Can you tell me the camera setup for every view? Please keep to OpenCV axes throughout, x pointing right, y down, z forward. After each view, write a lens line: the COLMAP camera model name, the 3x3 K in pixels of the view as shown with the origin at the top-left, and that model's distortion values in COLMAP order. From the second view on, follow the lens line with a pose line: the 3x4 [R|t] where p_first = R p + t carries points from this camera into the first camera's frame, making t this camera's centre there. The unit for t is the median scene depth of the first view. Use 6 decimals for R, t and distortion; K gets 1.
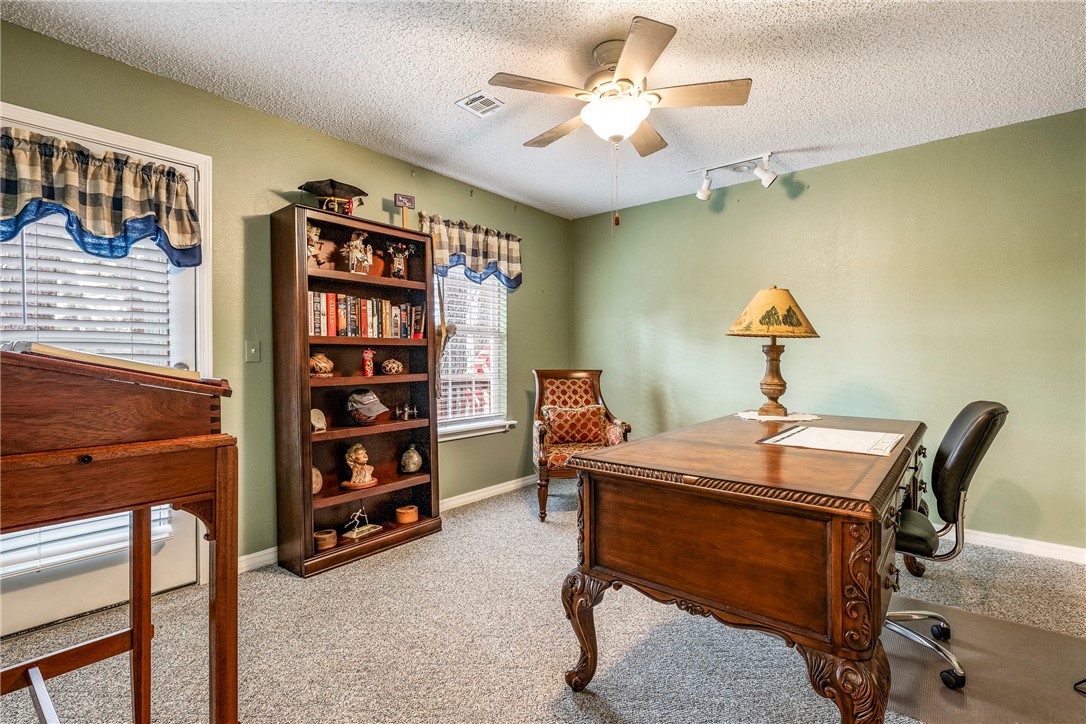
lens RADIAL K [[504.3, 0, 556.8], [0, 504.3, 364.3], [0, 0, 1]] dist [-0.004348, -0.000603]
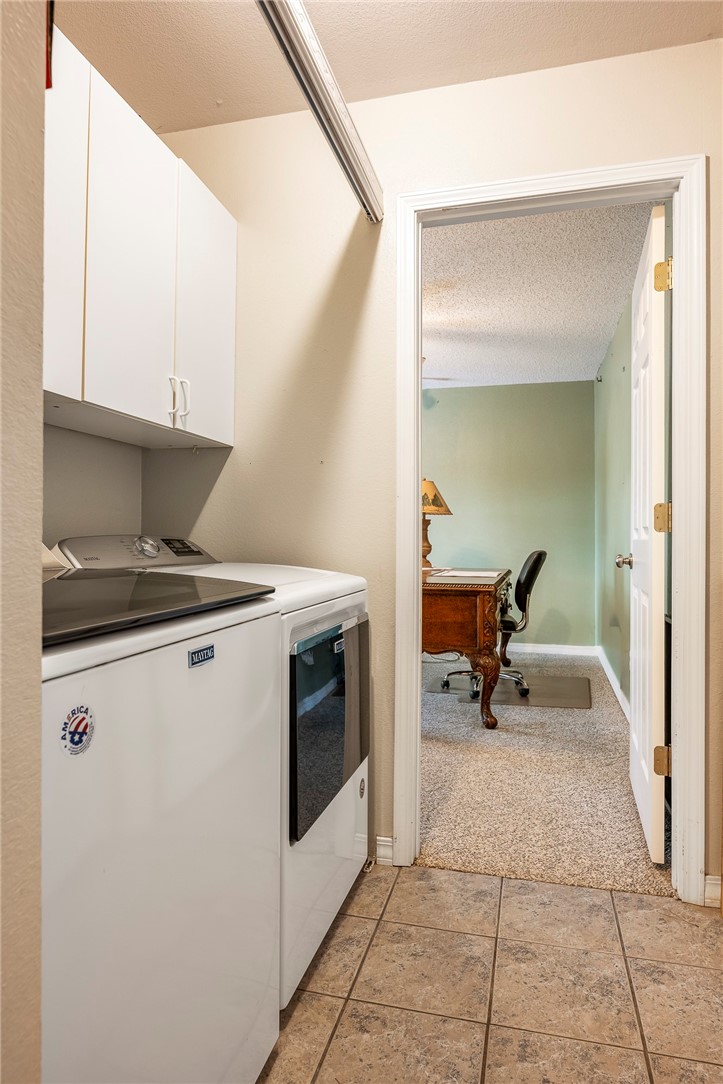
lens RADIAL K [[644.3, 0, 361.5], [0, 644.3, 542.0], [0, 0, 1]] dist [0.001870, 0.000084]
pose [[0.916312, 0.007295, 0.400399, -0.481541], [-0.004441, 0.999958, -0.008055, 0.043001], [-0.400441, 0.005603, 0.916305, -0.632033]]
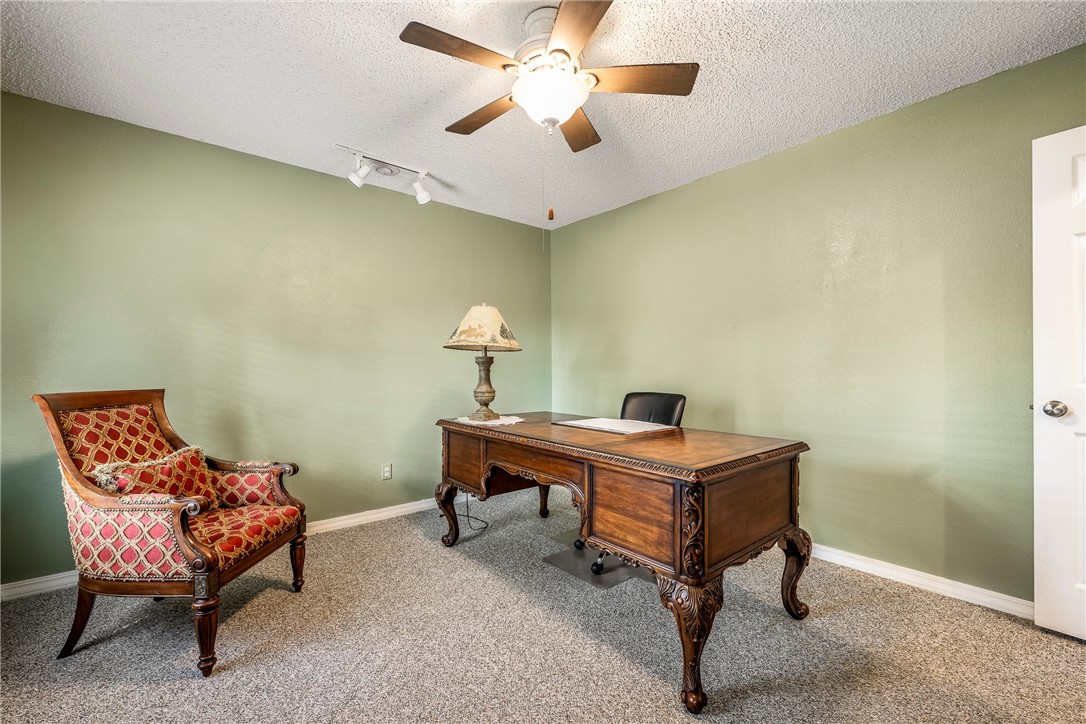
lens RADIAL K [[452.9, 0, 543.3], [0, 452.9, 369.2], [0, 0, 1]] dist [-0.000030, 0.000032]
pose [[0.198464, -0.001010, 0.980108, -0.536224], [0.014373, 0.999895, -0.001880, -0.007505], [-0.980003, 0.014460, 0.198458, 0.692774]]
